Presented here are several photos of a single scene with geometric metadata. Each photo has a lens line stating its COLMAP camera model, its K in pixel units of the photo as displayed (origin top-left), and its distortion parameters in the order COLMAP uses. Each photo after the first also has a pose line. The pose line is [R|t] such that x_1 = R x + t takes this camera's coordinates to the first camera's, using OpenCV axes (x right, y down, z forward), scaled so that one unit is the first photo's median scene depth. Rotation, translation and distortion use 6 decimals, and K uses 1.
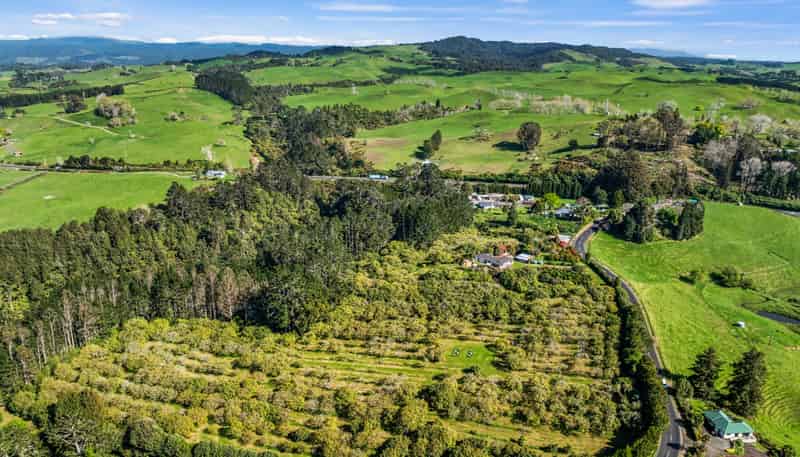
lens RADIAL K [[568.0, 0, 400.0], [0, 568.0, 228.5], [0, 0, 1]] dist [-0.034314, -0.003950]
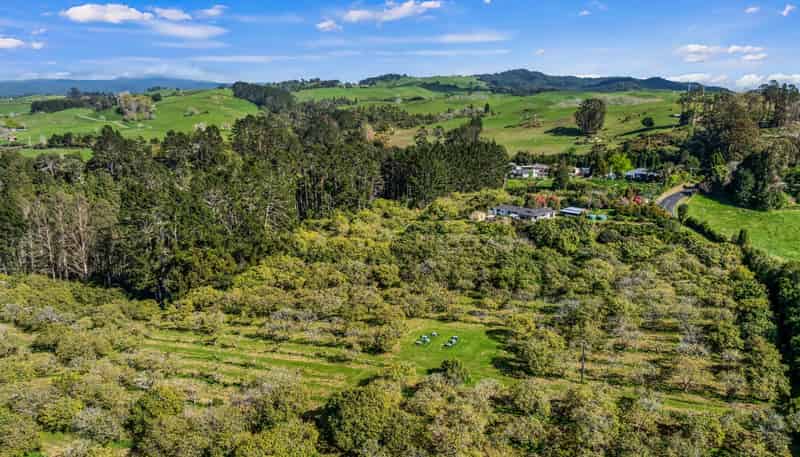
lens RADIAL K [[568.0, 0, 400.0], [0, 568.0, 228.5], [0, 0, 1]] dist [-0.034314, -0.003950]
pose [[0.993993, 0.027271, -0.105996, 0.110753], [-0.035063, 0.996762, -0.072361, 0.137171], [0.103679, 0.075643, 0.991730, 0.427220]]
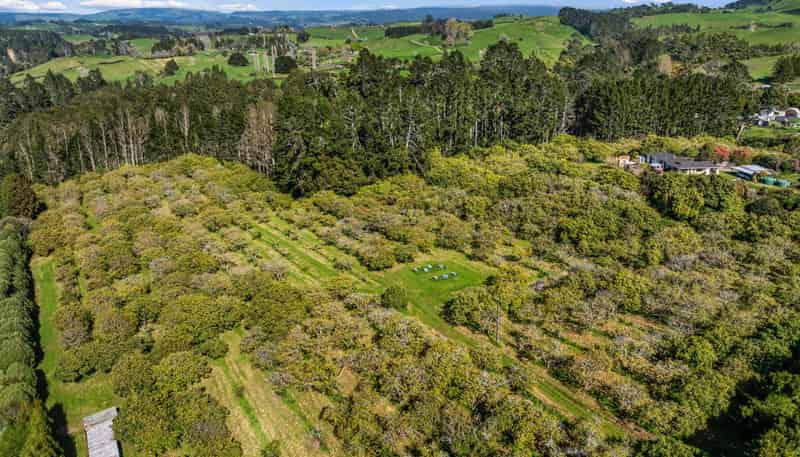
lens RADIAL K [[568.0, 0, 400.0], [0, 568.0, 228.5], [0, 0, 1]] dist [-0.034314, -0.003950]
pose [[0.750109, 0.215573, -0.625191, 0.338834], [-0.186241, 0.975976, 0.113074, 0.113917], [0.634547, 0.031618, 0.772237, 0.519490]]
